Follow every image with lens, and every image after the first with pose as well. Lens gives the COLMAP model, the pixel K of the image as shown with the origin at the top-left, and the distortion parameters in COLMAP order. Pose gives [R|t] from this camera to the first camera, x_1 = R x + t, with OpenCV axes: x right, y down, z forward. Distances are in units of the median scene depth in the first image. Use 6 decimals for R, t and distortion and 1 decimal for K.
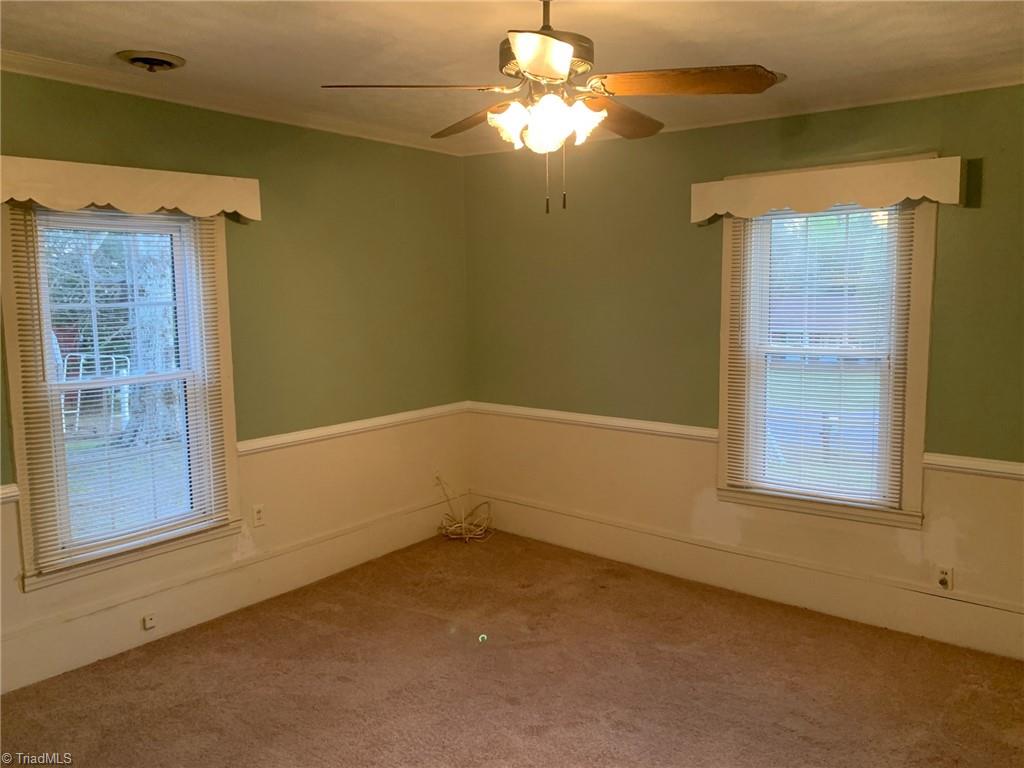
lens RADIAL K [[798.3, 0, 509.4], [0, 798.3, 381.2], [0, 0, 1]] dist [0.056746, -0.041713]
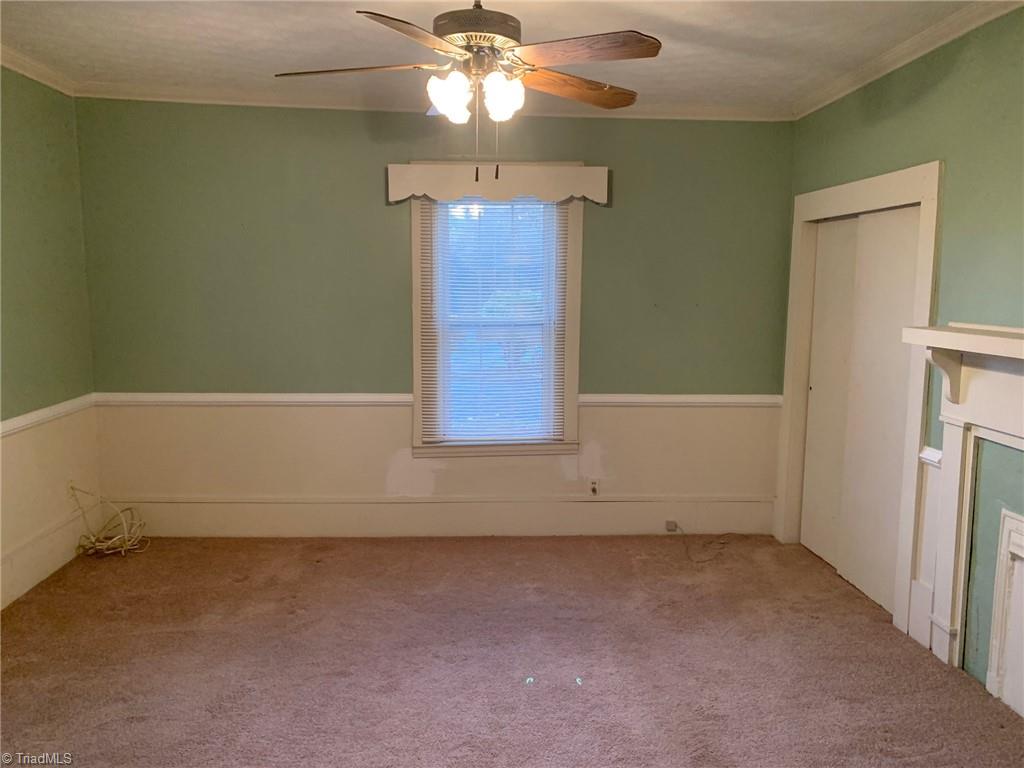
lens RADIAL K [[798.3, 0, 508.2], [0, 798.3, 382.2], [0, 0, 1]] dist [0.056746, -0.041713]
pose [[0.751896, -0.071877, 0.655351, -0.378054], [0.064488, 0.997291, 0.035392, 0.015201], [-0.656120, 0.015651, 0.754495, 0.094194]]
